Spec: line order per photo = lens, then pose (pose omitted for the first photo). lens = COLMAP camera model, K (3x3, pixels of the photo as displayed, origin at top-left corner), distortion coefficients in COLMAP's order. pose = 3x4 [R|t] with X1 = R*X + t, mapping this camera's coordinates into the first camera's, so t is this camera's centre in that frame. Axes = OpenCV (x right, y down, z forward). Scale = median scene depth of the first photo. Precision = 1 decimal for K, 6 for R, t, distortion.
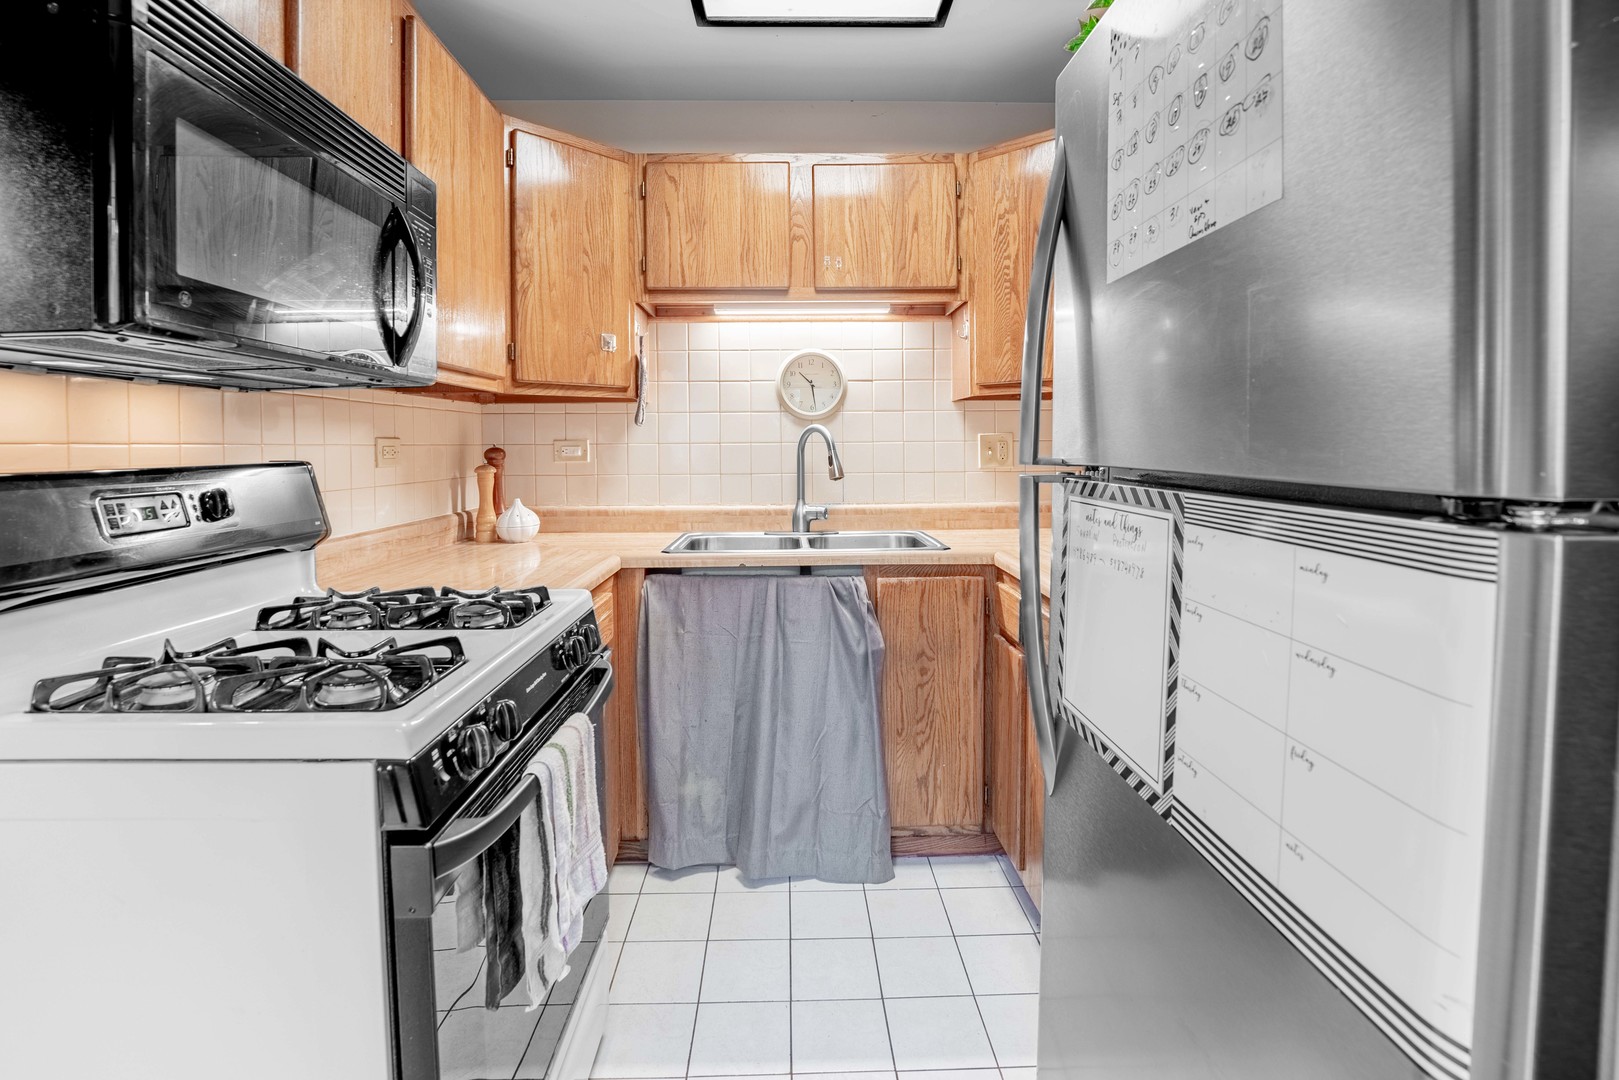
lens RADIAL K [[771.7, 0, 812.3], [0, 771.7, 463.7], [0, 0, 1]] dist [-0.025057, 0.000081]
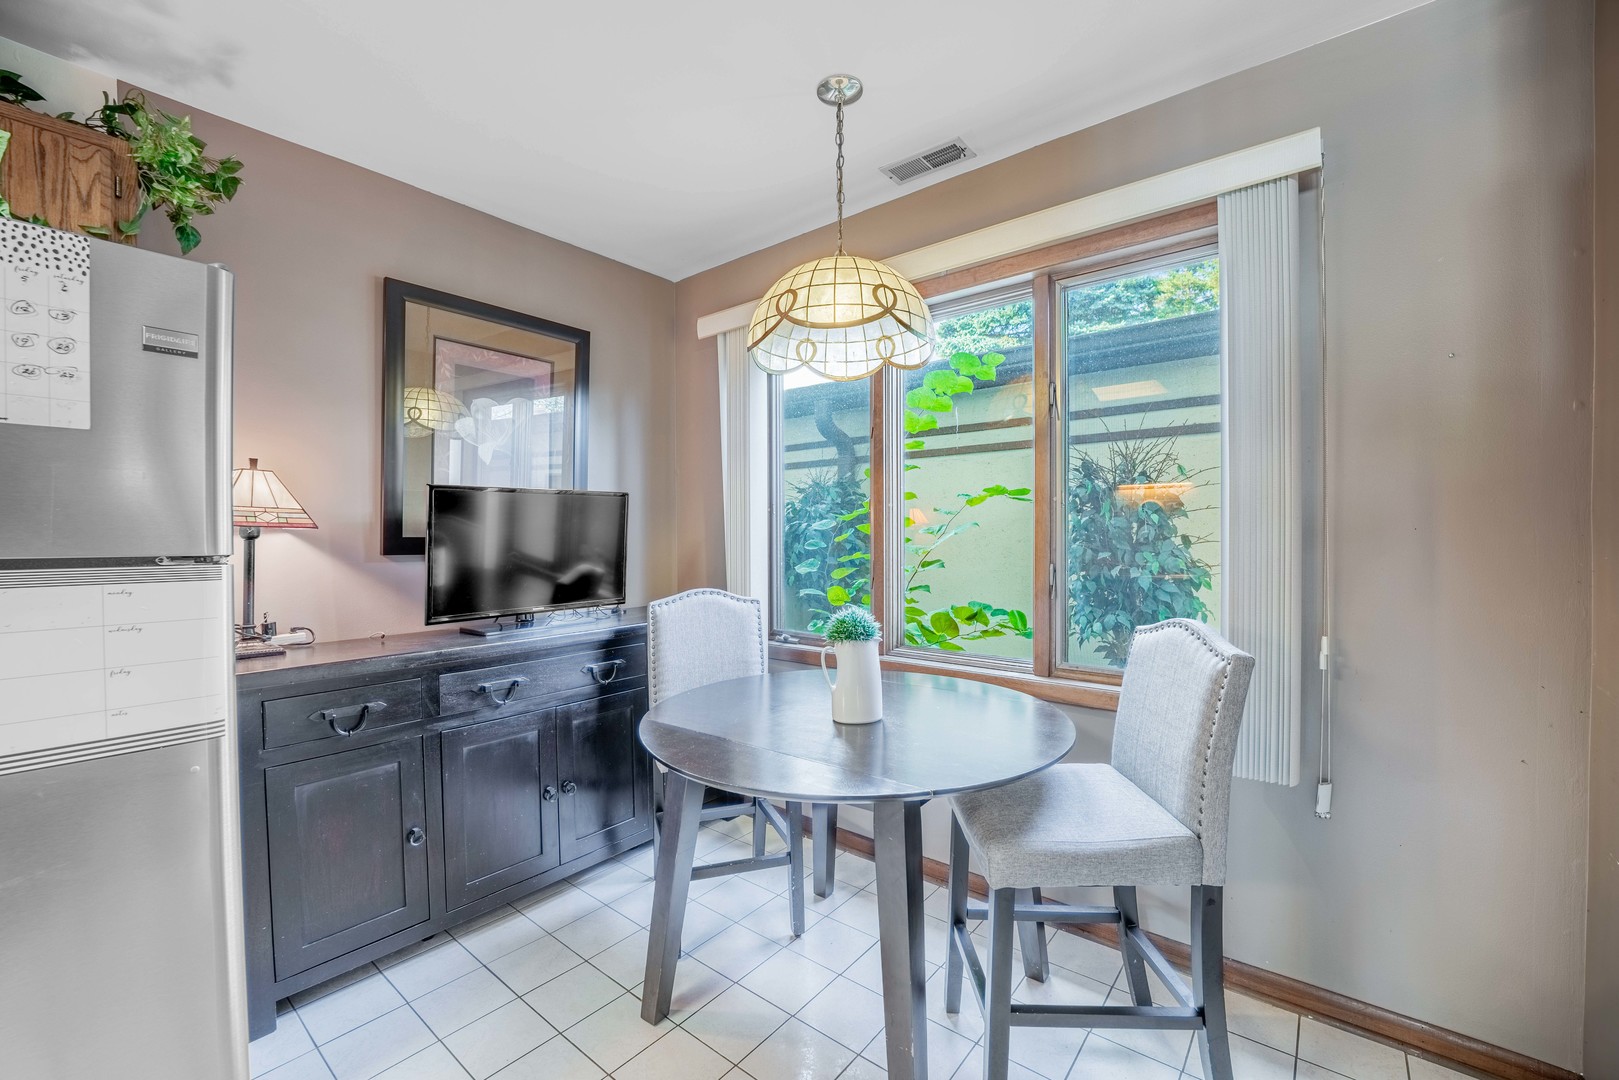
lens RADIAL K [[669.6, 0, 803.2], [0, 669.6, 547.3], [0, 0, 1]] dist [-0.036532, 0.000112]
pose [[-0.754425, -0.005002, 0.656367, -0.520318], [0.023944, 0.999096, 0.035135, -0.005008], [-0.655949, 0.042222, -0.753623, 0.251925]]
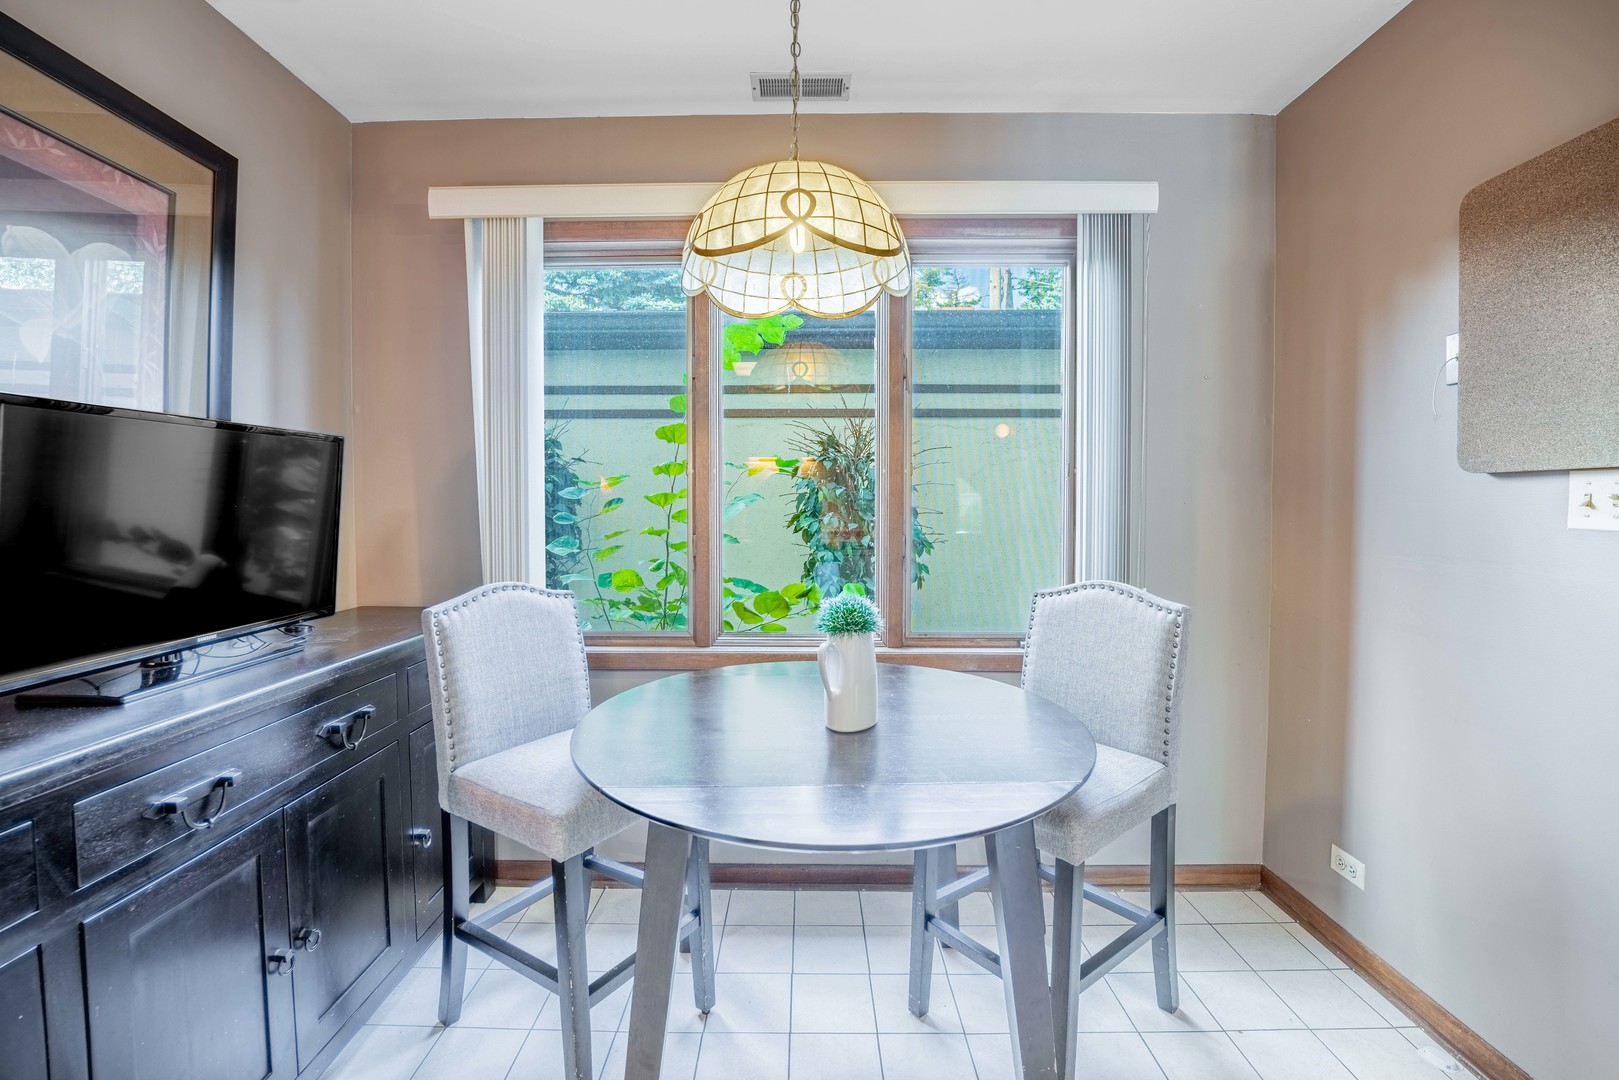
lens RADIAL K [[690.5, 0, 806.9], [0, 690.5, 528.6], [0, 0, 1]] dist [-0.024182, 0.000388]
pose [[-0.999068, 0.003543, 0.043020, -0.111029], [0.006042, 0.998293, 0.058089, -0.007016], [-0.042741, 0.058295, -0.997384, 0.291987]]
